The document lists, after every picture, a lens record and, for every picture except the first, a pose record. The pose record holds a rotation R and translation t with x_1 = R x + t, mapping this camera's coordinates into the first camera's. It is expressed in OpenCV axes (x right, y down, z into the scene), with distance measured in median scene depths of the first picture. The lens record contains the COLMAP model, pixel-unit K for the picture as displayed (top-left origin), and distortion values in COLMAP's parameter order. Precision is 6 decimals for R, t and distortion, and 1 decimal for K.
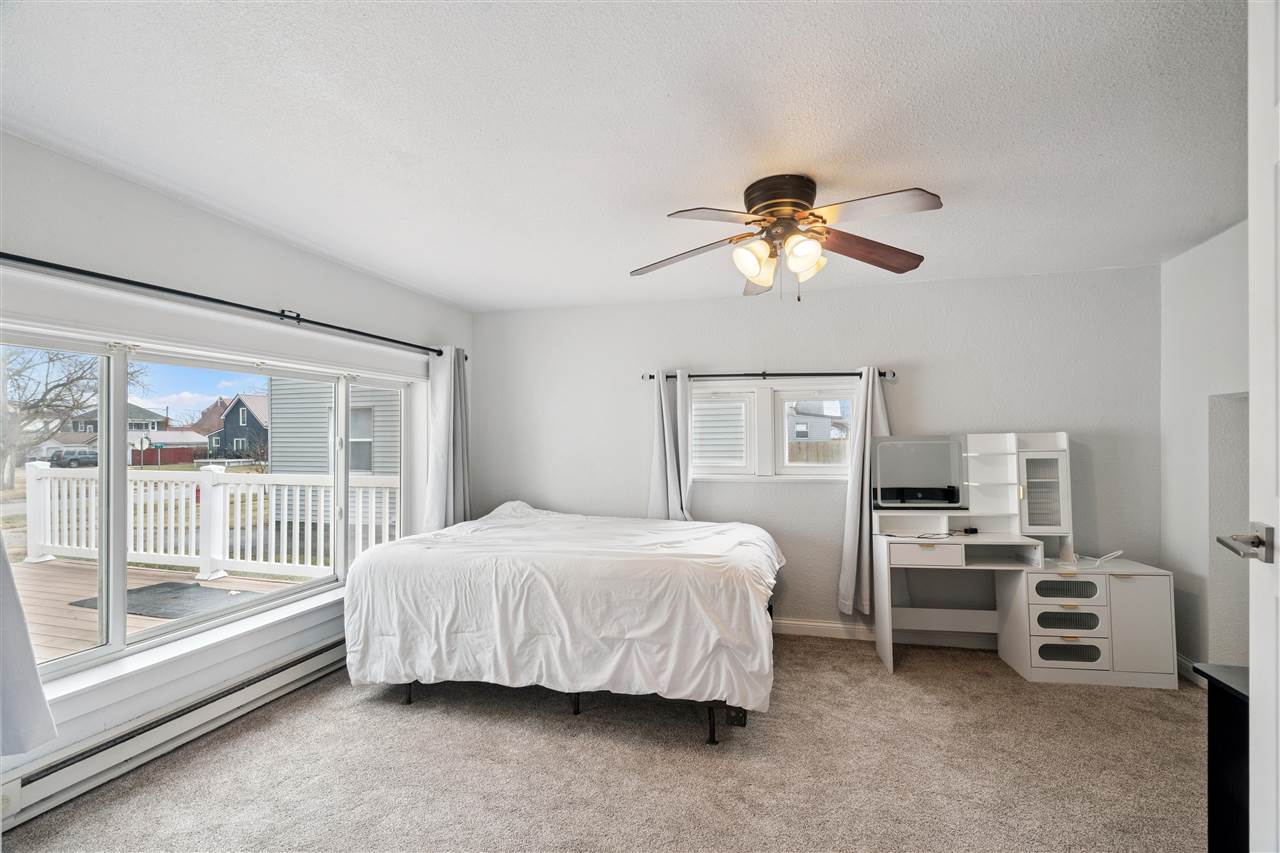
lens RADIAL K [[586.0, 0, 640.2], [0, 586.0, 433.1], [0, 0, 1]] dist [0.004671, 0.001296]
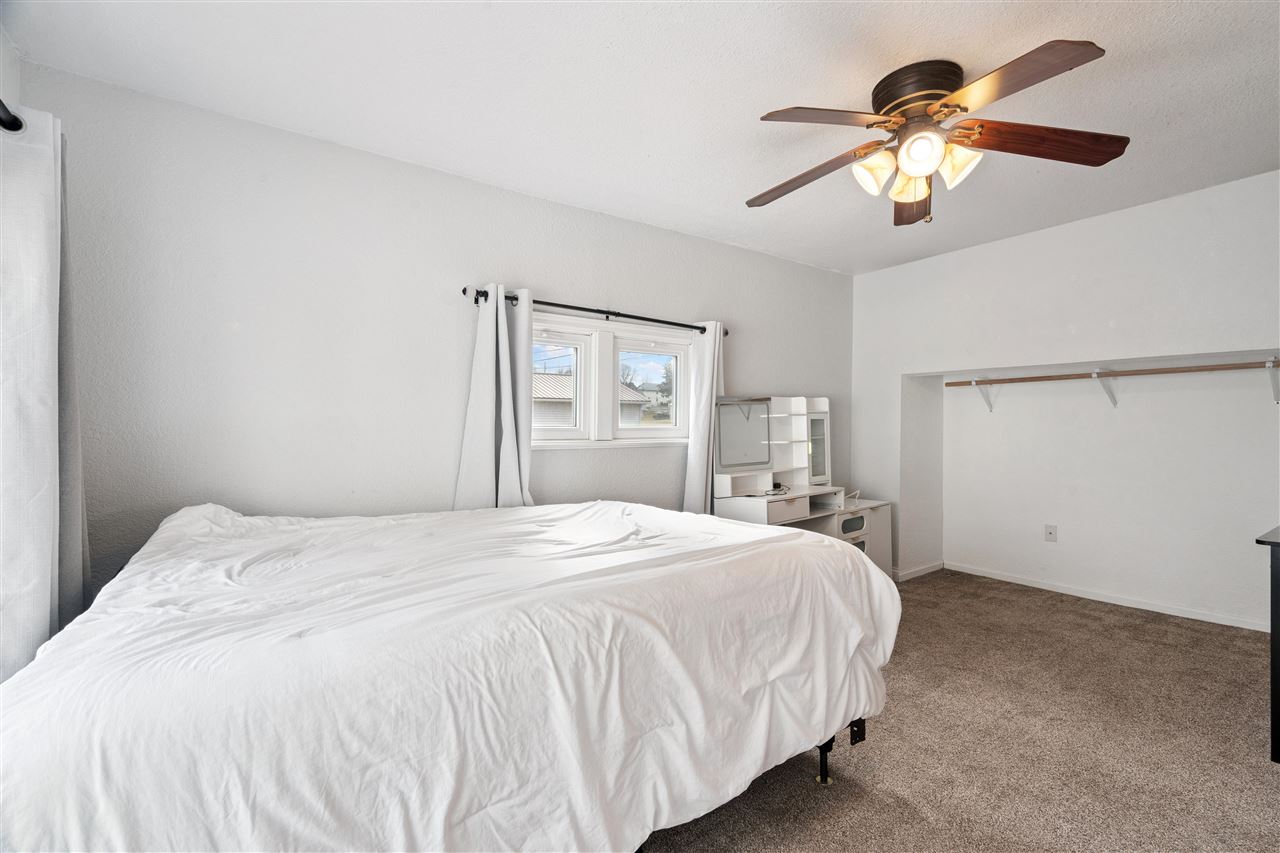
lens RADIAL K [[586.0, 0, 639.4], [0, 586.0, 420.4], [0, 0, 1]] dist [0.004671, 0.001296]
pose [[0.610857, 0.012289, 0.791646, -0.563653], [-0.018538, 0.999827, -0.001216, 0.064479], [-0.791524, -0.013933, 0.610979, 0.662731]]
